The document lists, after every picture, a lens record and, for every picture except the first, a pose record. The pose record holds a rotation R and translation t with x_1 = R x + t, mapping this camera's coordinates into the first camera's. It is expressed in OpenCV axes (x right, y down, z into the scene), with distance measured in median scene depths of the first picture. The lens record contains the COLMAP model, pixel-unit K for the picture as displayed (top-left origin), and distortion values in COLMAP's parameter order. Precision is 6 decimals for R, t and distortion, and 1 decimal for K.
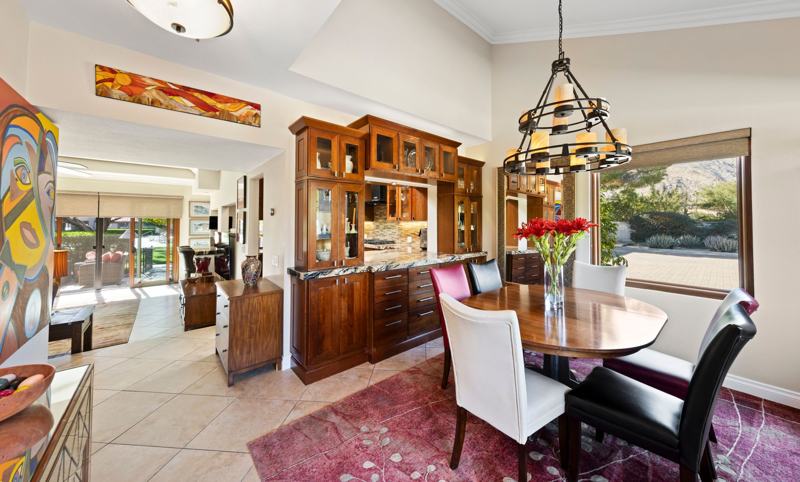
lens RADIAL K [[274.1, 0, 400.0], [0, 274.1, 219.8], [0, 0, 1]] dist [0.002548, -0.000052]
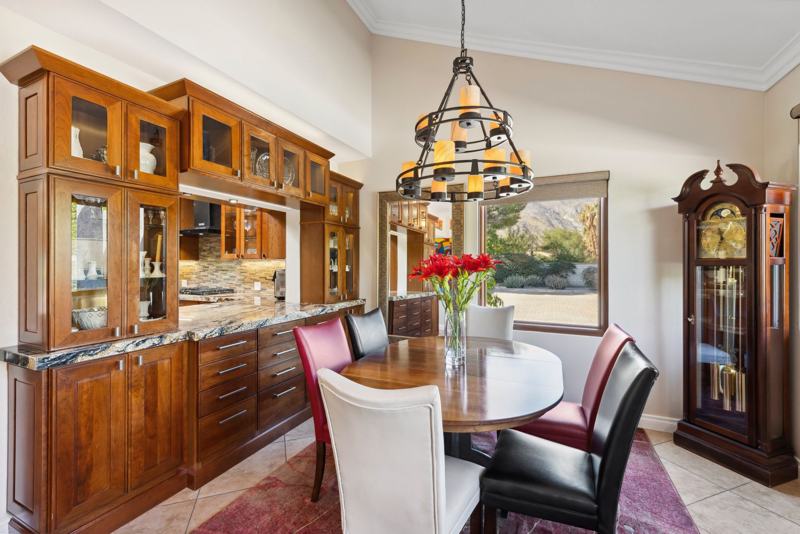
lens RADIAL K [[338.7, 0, 397.8], [0, 338.7, 263.9], [0, 0, 1]] dist [0.001111, 0.000398]
pose [[0.907748, -0.000477, 0.419517, -0.006473], [-0.003831, 0.999948, 0.009428, 0.010903], [-0.419499, -0.010166, 0.907699, 0.125438]]
